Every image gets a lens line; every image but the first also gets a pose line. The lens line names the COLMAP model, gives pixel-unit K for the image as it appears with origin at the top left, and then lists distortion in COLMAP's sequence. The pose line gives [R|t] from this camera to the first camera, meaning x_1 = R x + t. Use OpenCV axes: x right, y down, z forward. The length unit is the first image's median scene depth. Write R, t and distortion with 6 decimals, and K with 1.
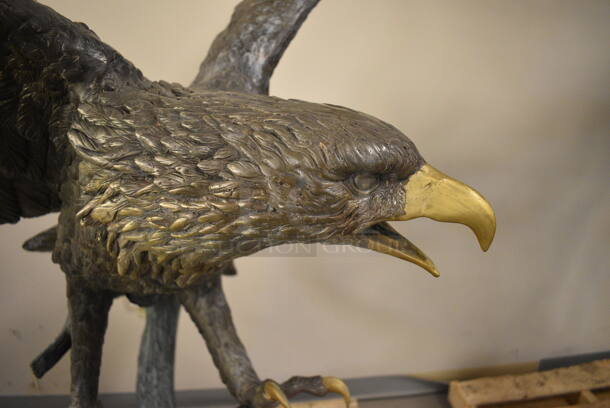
lens RADIAL K [[472.5, 0, 308.8], [0, 472.5, 204.0], [0, 0, 1]] dist [-0.102263, 0.014920]
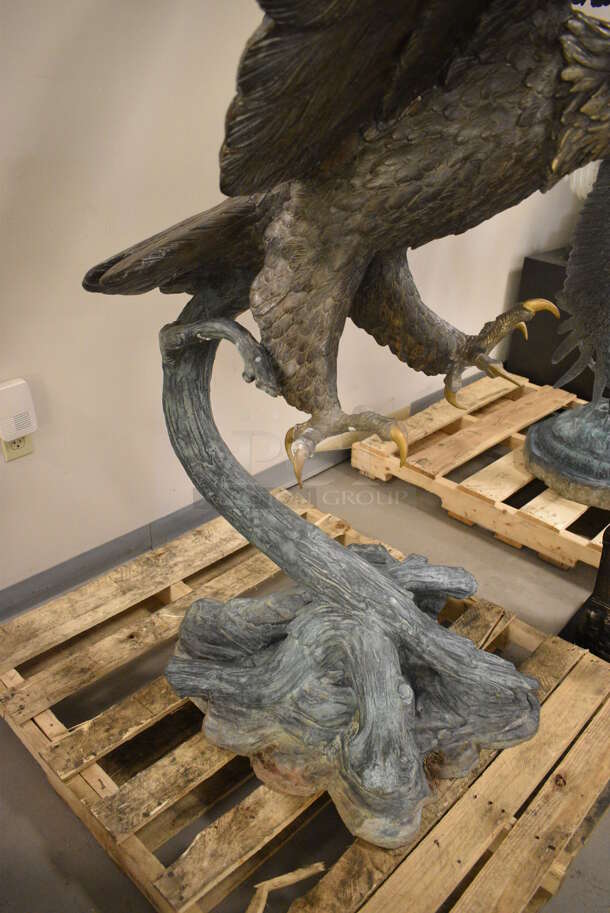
lens RADIAL K [[707.2, 0, 304.6], [0, 707.2, 453.1], [0, 0, 1]] dist [-0.102263, 0.014920]
pose [[0.773724, -0.278994, 0.568782, -2.199297], [0.184771, 0.958153, 0.218637, 0.352681], [-0.605978, -0.064070, 0.792897, -0.100261]]
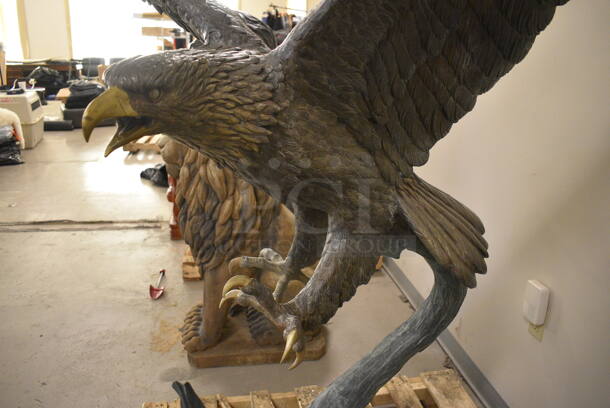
lens RADIAL K [[472.5, 0, 304.8], [0, 472.5, 204.3], [0, 0, 1]] dist [-0.102263, 0.014920]
pose [[0.070384, 0.326057, -0.942727, 1.518911], [-0.364273, 0.888203, 0.280002, -0.323085], [0.928629, 0.323702, 0.181288, 1.137948]]
